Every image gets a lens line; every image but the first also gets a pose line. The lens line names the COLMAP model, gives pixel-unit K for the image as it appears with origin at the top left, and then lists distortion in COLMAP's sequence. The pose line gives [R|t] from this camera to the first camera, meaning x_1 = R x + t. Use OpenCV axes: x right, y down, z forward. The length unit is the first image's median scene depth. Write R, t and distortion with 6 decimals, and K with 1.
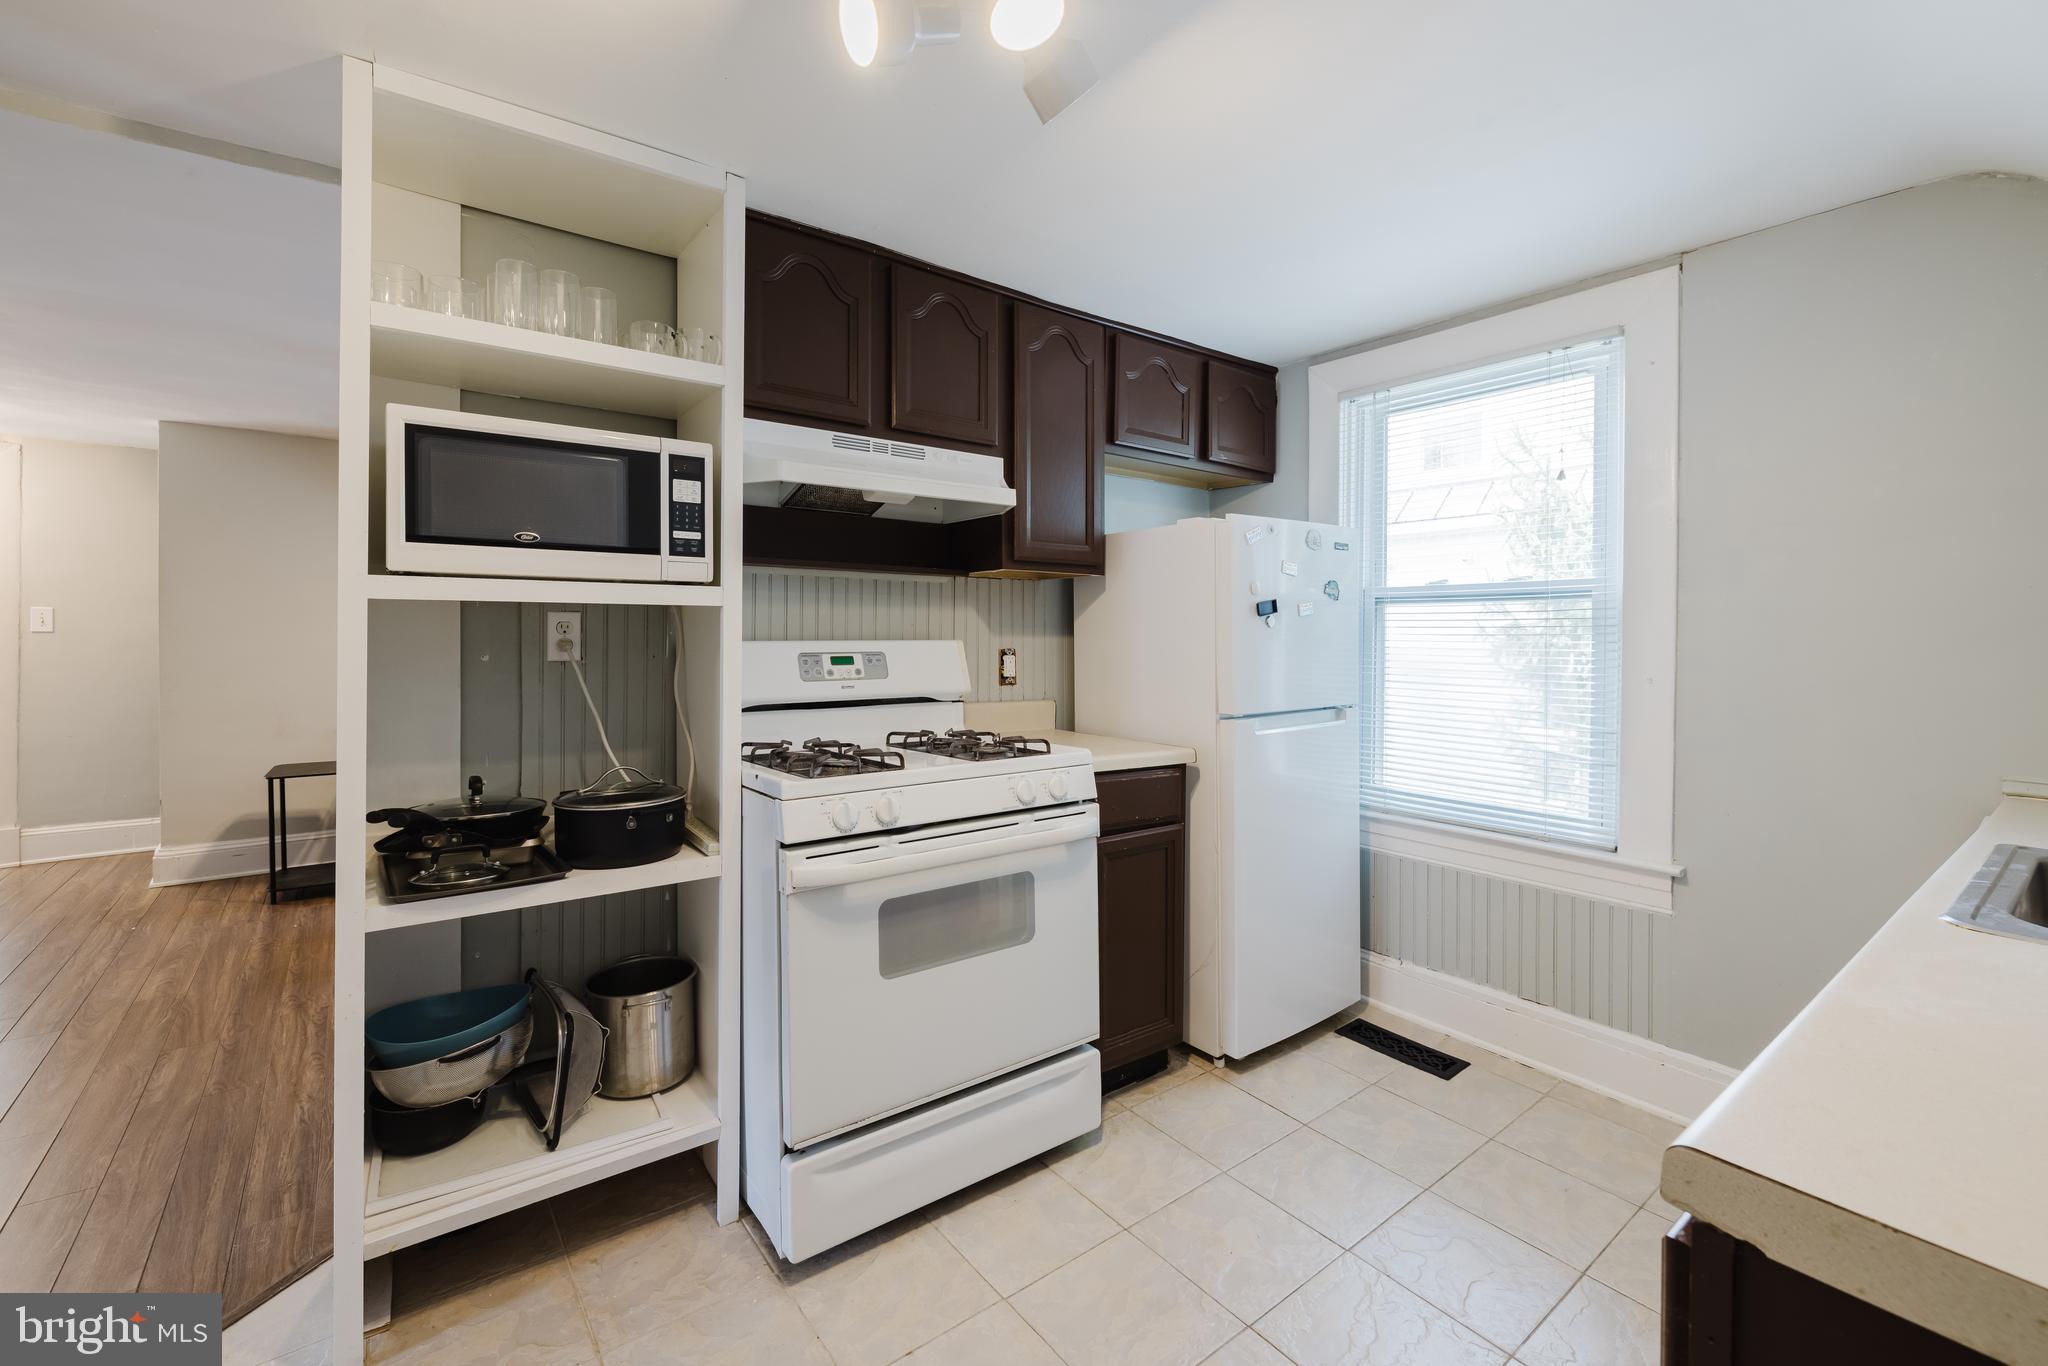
lens RADIAL K [[881.3, 0, 1020.9], [0, 881.3, 651.9], [0, 0, 1]] dist [0.025858, -0.000148]
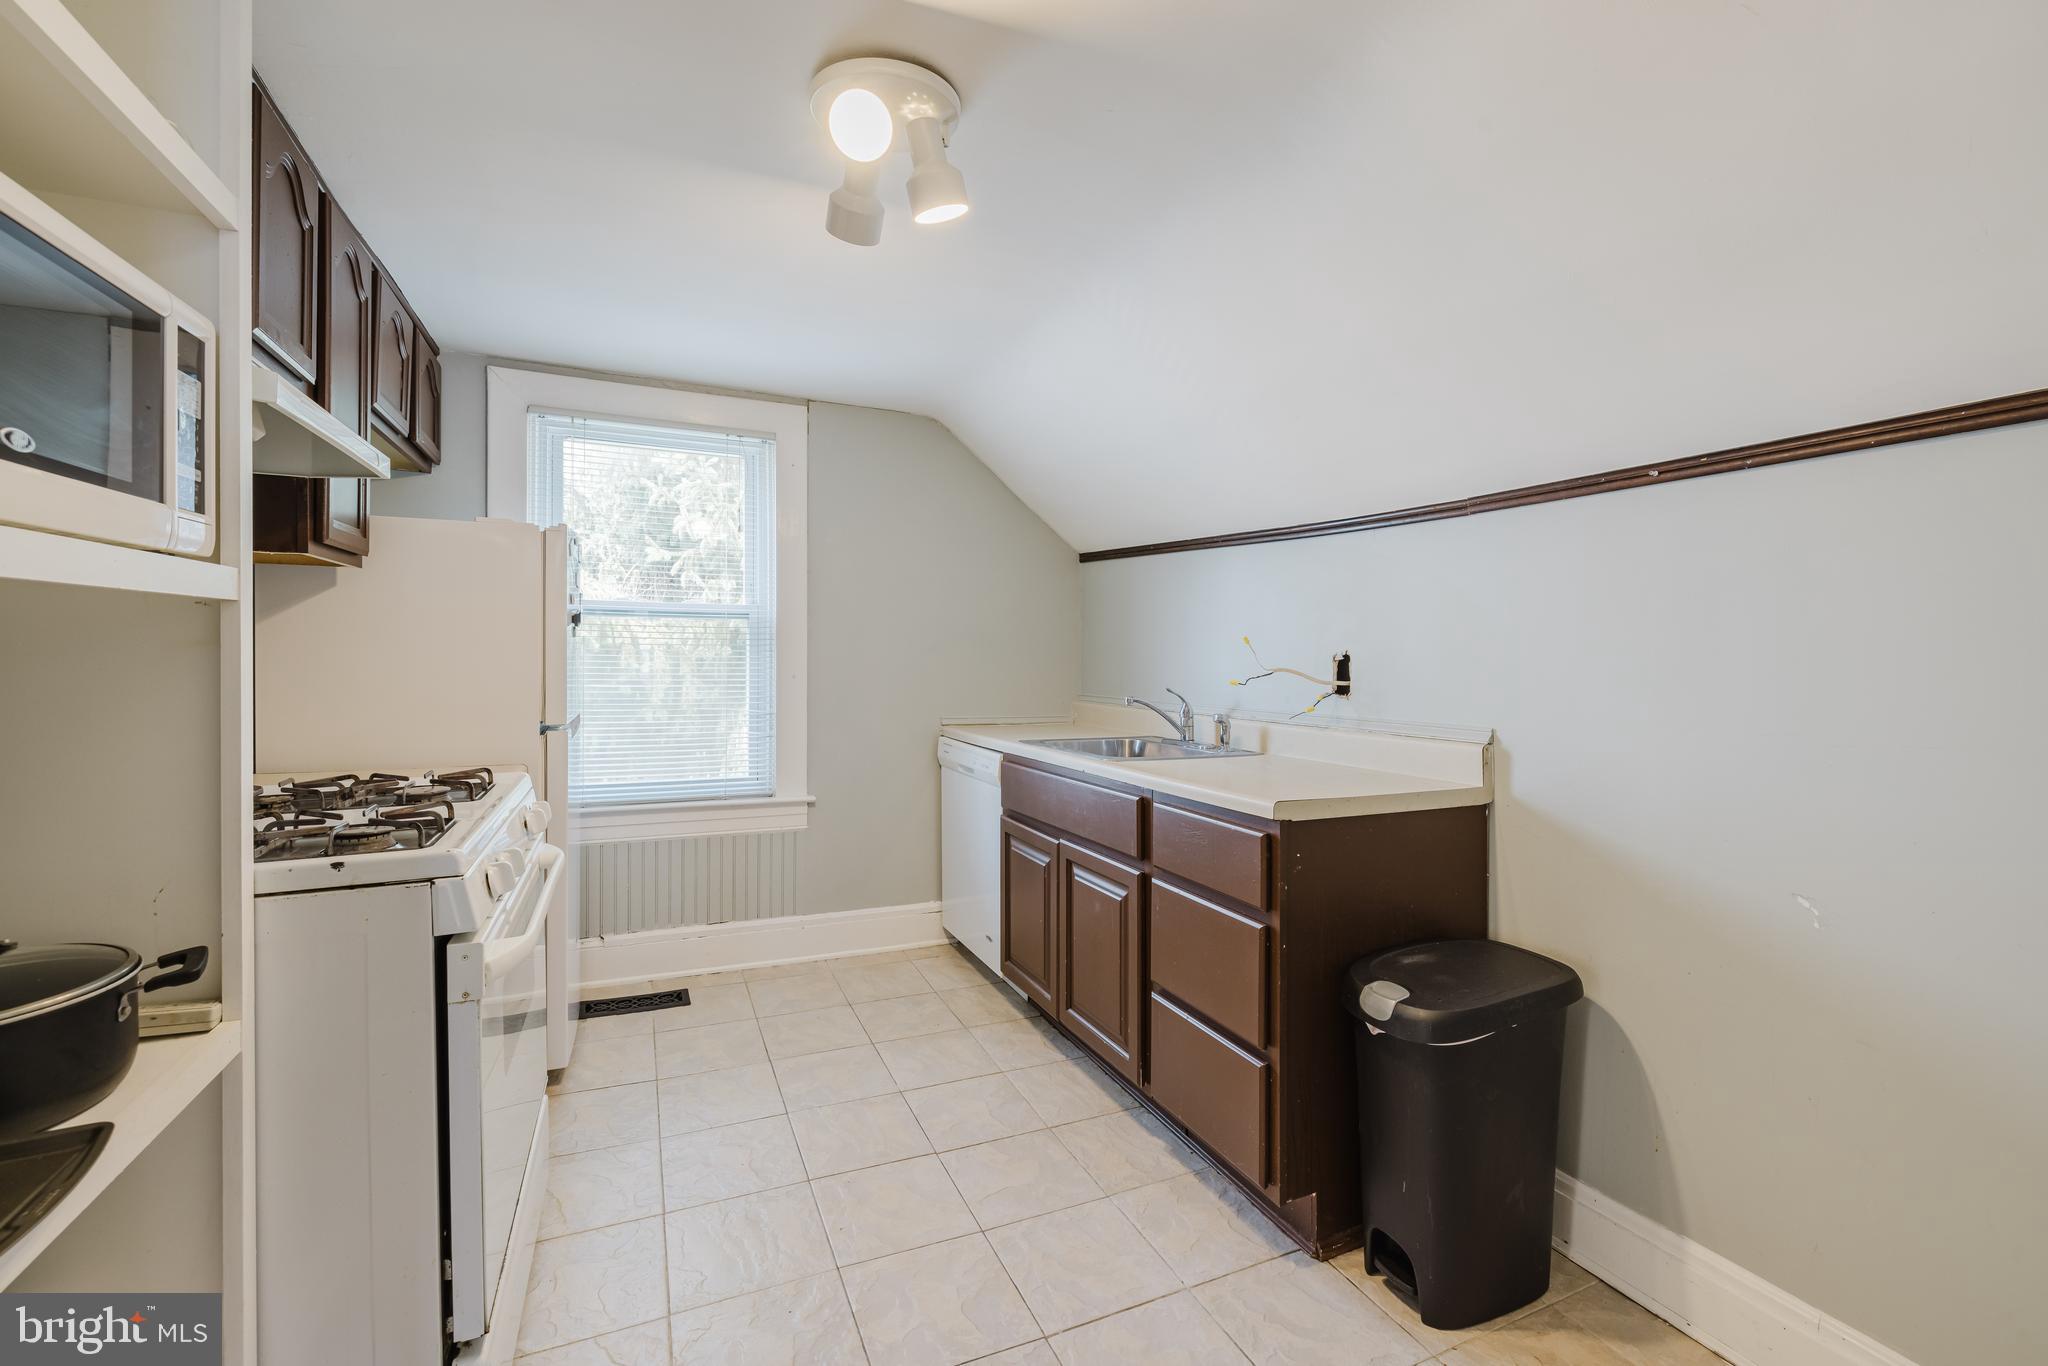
lens RADIAL K [[881.3, 0, 1020.9], [0, 881.3, 651.9], [0, 0, 1]] dist [0.025858, -0.000148]
pose [[0.243423, -0.005460, 0.969905, -0.577324], [0.004799, 0.999979, 0.004425, -0.012502], [-0.969908, 0.003577, 0.243444, 0.241772]]
